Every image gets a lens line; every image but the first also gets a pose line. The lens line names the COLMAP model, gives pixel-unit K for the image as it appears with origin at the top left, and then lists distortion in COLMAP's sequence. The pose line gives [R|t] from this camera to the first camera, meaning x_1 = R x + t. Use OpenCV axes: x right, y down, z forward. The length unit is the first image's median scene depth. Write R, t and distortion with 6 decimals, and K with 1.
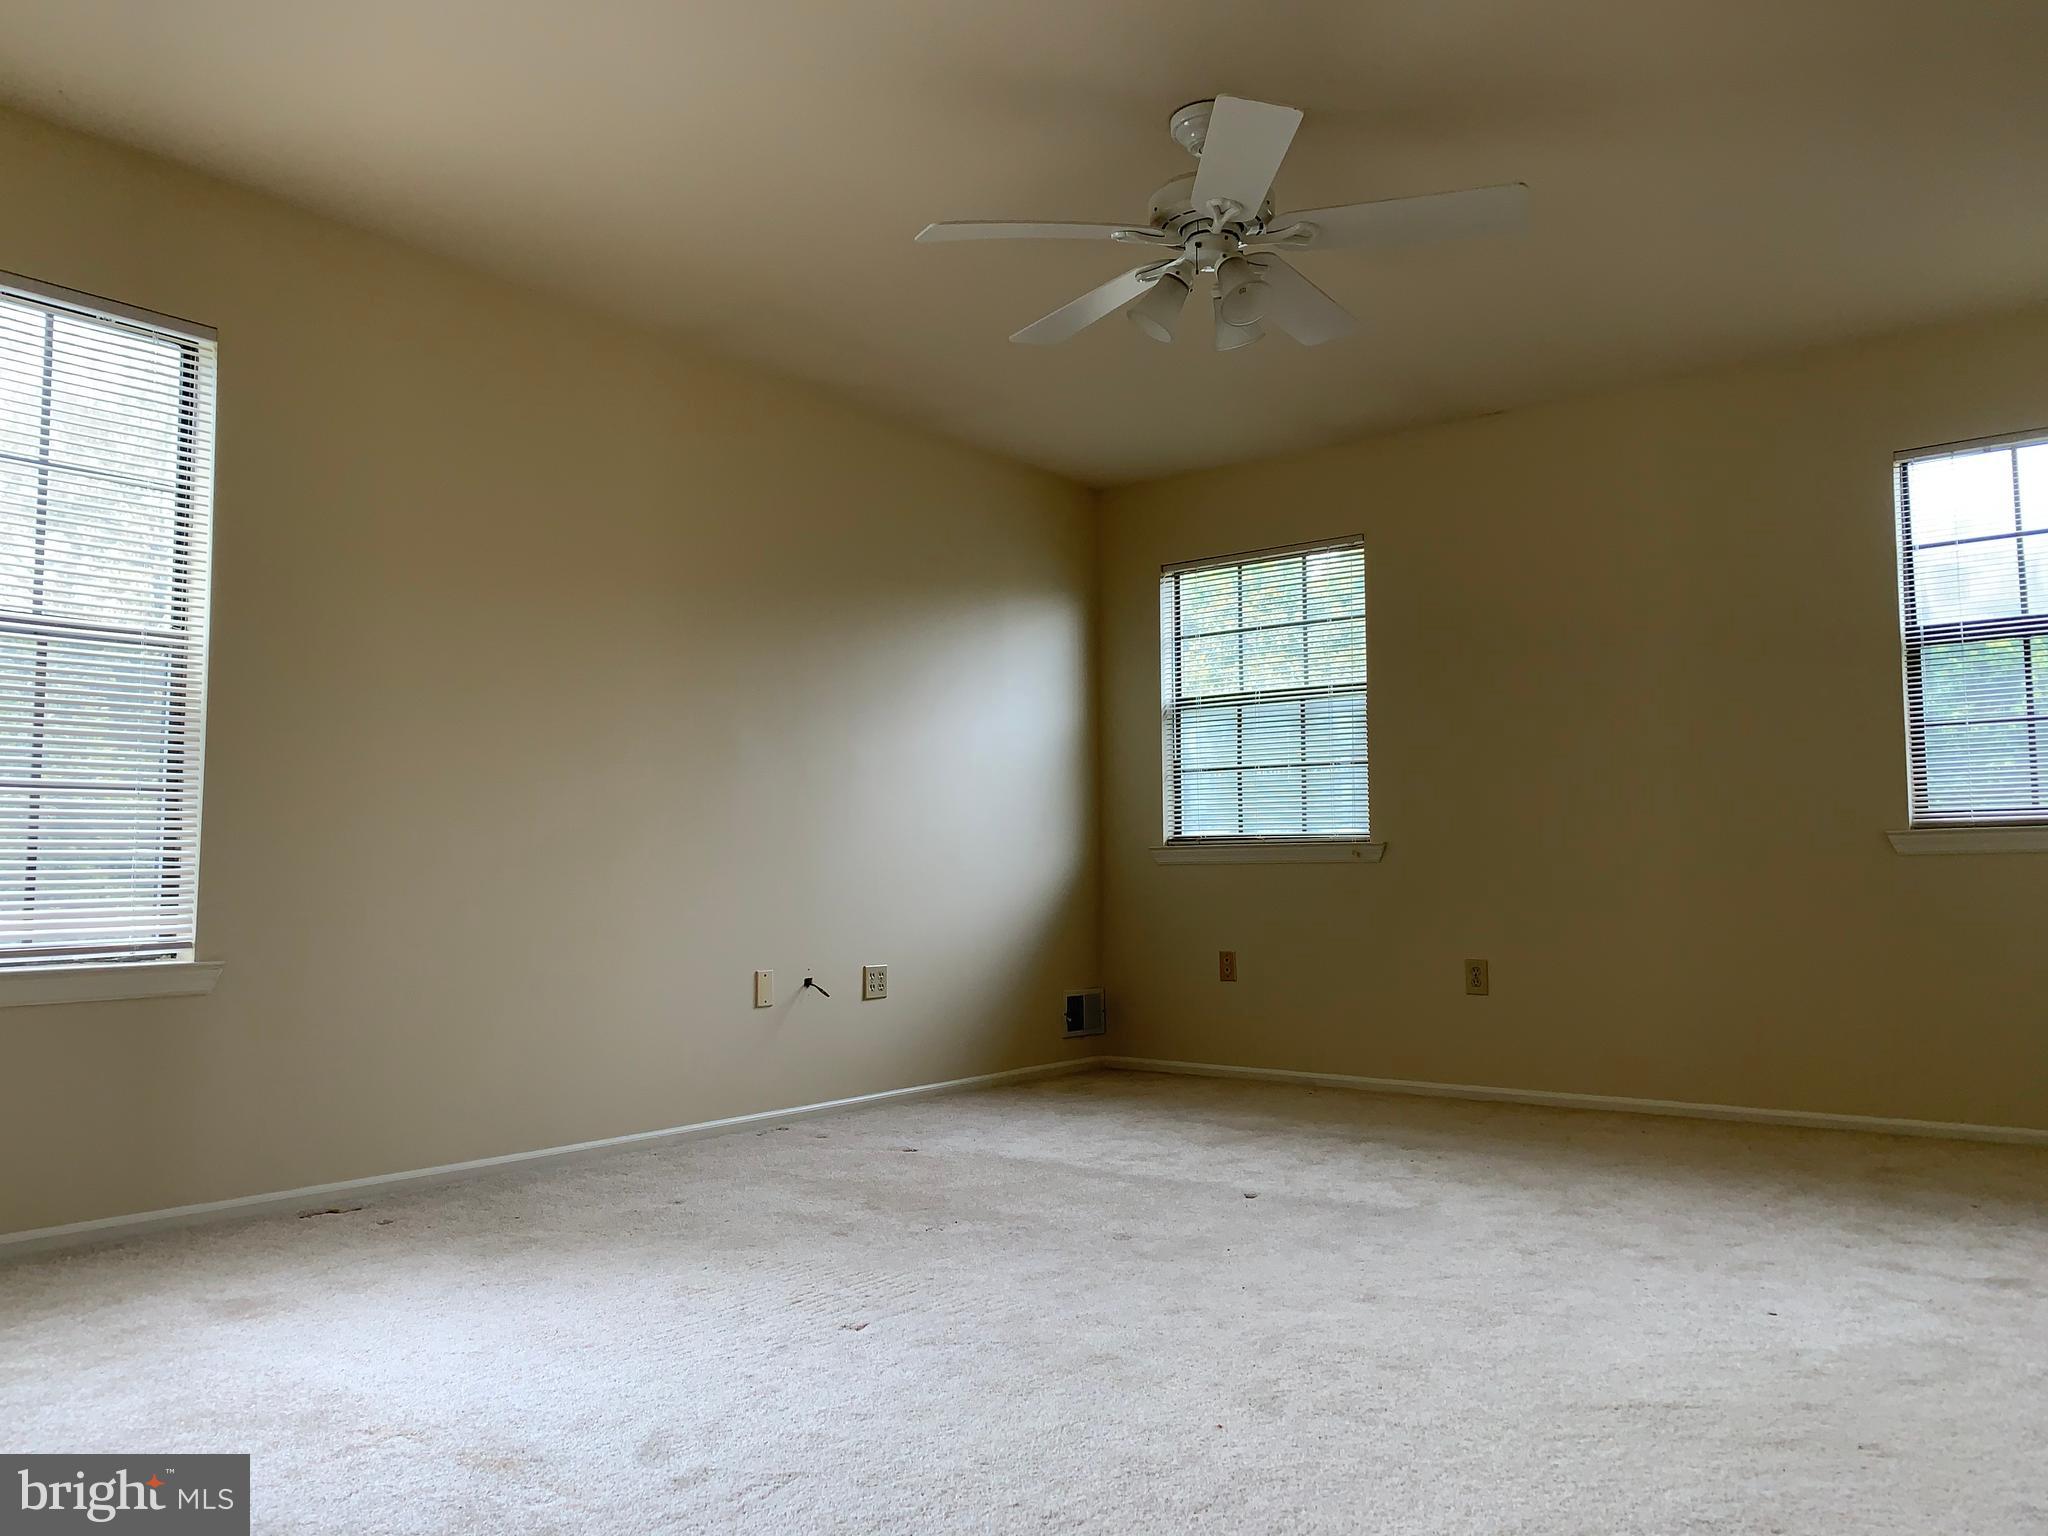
lens RADIAL K [[1557.2, 0, 998.5], [0, 1557.2, 750.4], [0, 0, 1]] dist [0.008237, -0.009077]
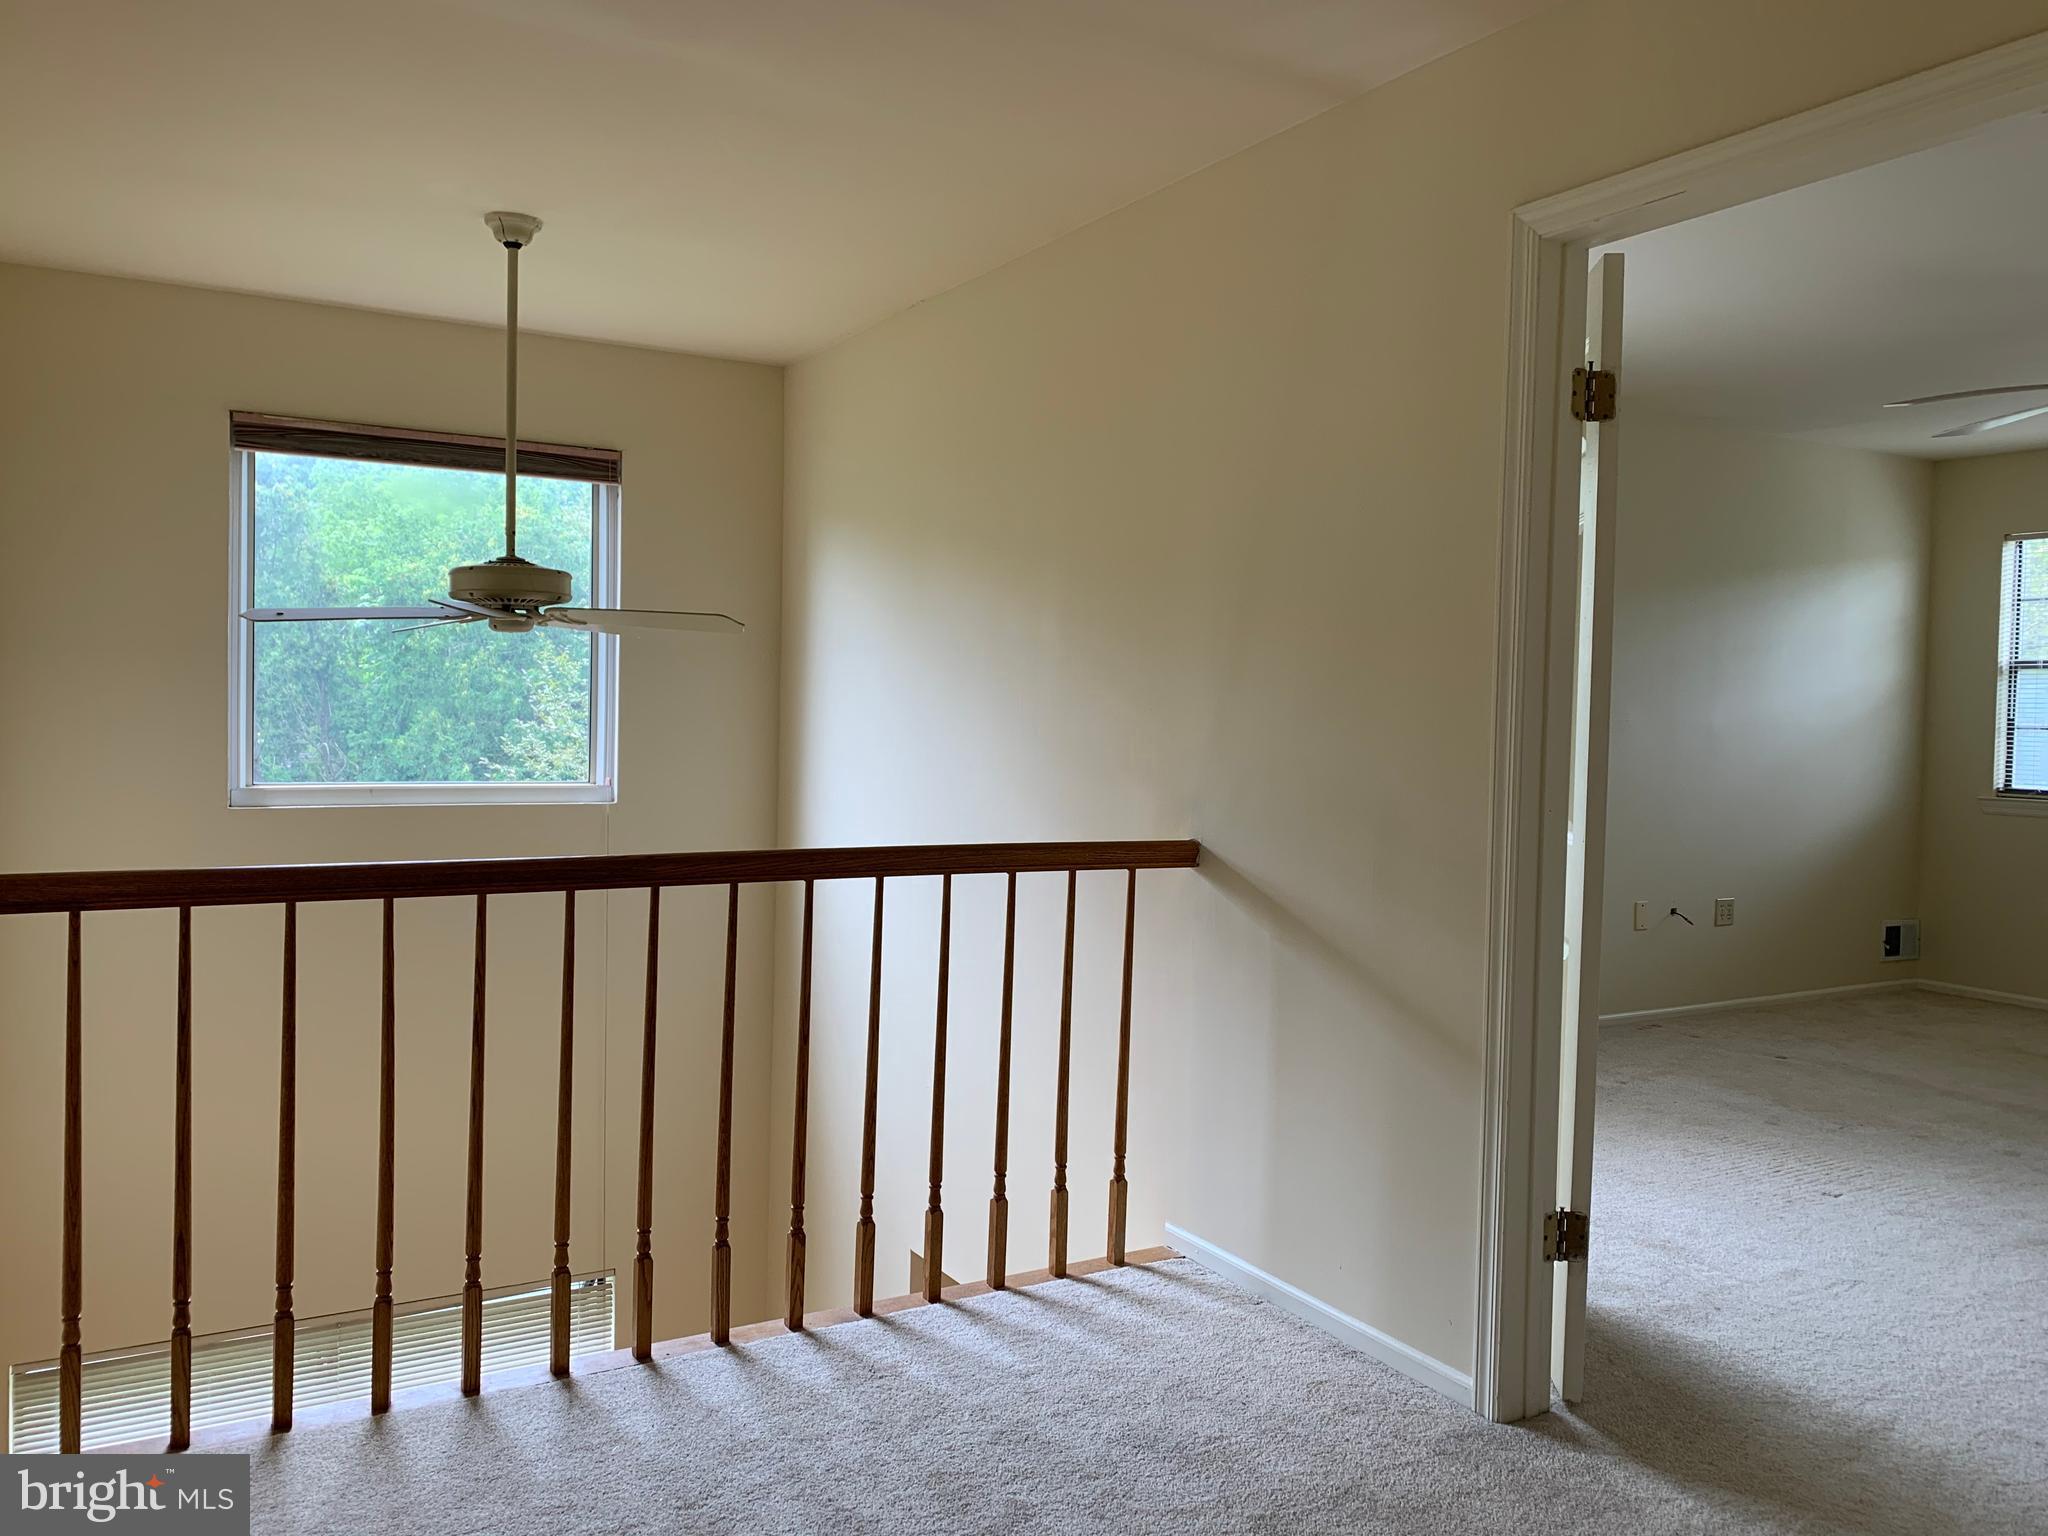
lens RADIAL K [[1557.2, 0, 998.5], [0, 1557.2, 750.4], [0, 0, 1]] dist [0.008237, -0.009077]
pose [[0.922100, 0.032962, -0.385545, -0.137626], [0.008329, 0.994444, 0.104940, -0.108648], [0.386862, -0.099976, 0.916702, -0.319041]]
